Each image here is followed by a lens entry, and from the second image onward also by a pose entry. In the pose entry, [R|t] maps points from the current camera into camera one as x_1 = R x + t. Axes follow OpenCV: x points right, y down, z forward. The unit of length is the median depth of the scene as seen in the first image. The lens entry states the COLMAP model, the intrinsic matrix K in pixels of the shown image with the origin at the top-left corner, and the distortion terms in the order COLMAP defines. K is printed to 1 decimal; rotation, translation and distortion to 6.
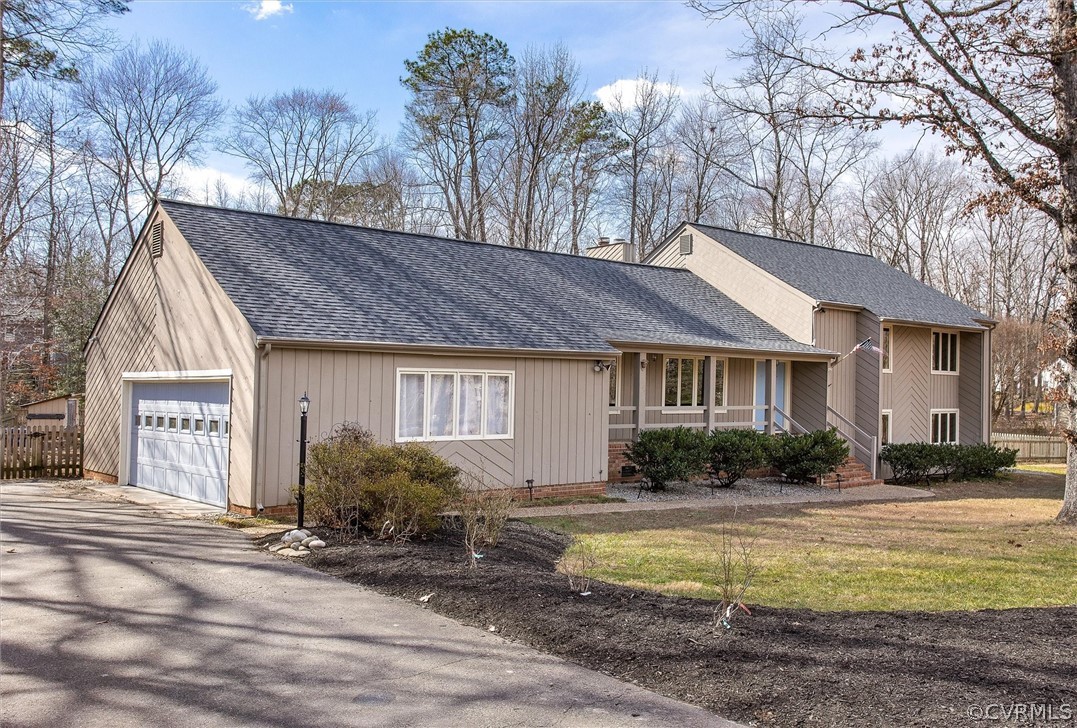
lens RADIAL K [[958.1, 0, 538.5], [0, 958.1, 364.0], [0, 0, 1]] dist [0.001030, 0.003597]
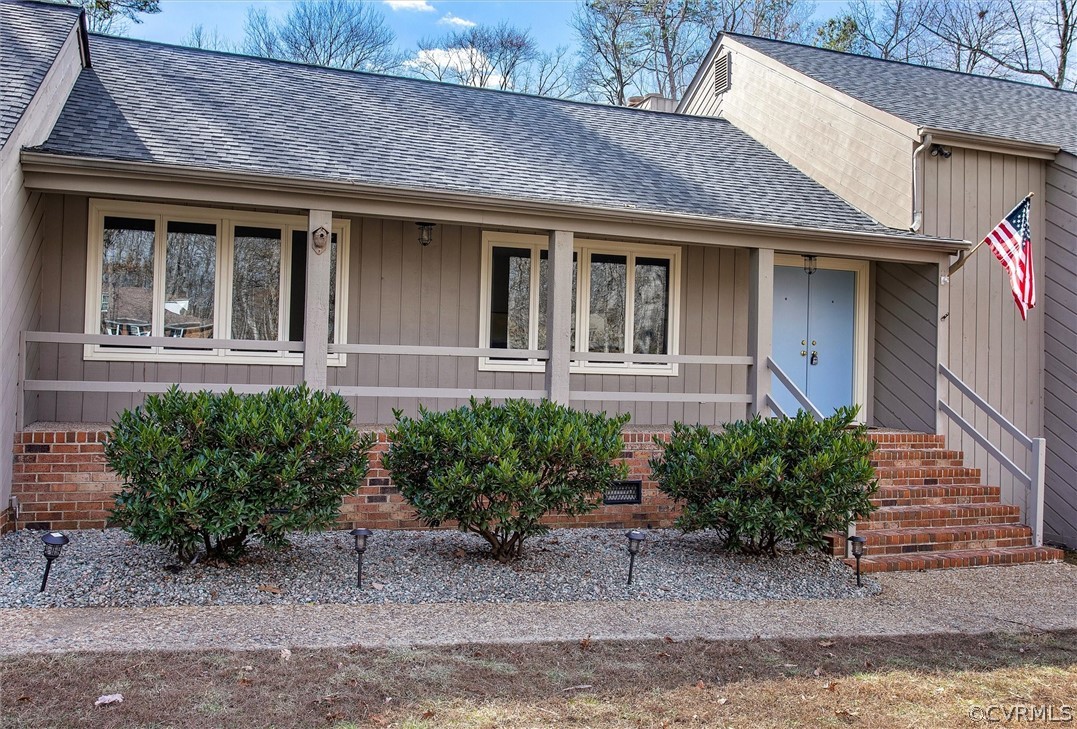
lens RADIAL K [[958.1, 0, 538.5], [0, 958.1, 364.5], [0, 0, 1]] dist [0.001030, 0.003597]
pose [[0.945085, 0.006380, -0.326763, 0.263947], [-0.003604, 0.999952, 0.009101, 0.039952], [0.326806, -0.007423, 0.945062, 0.510047]]
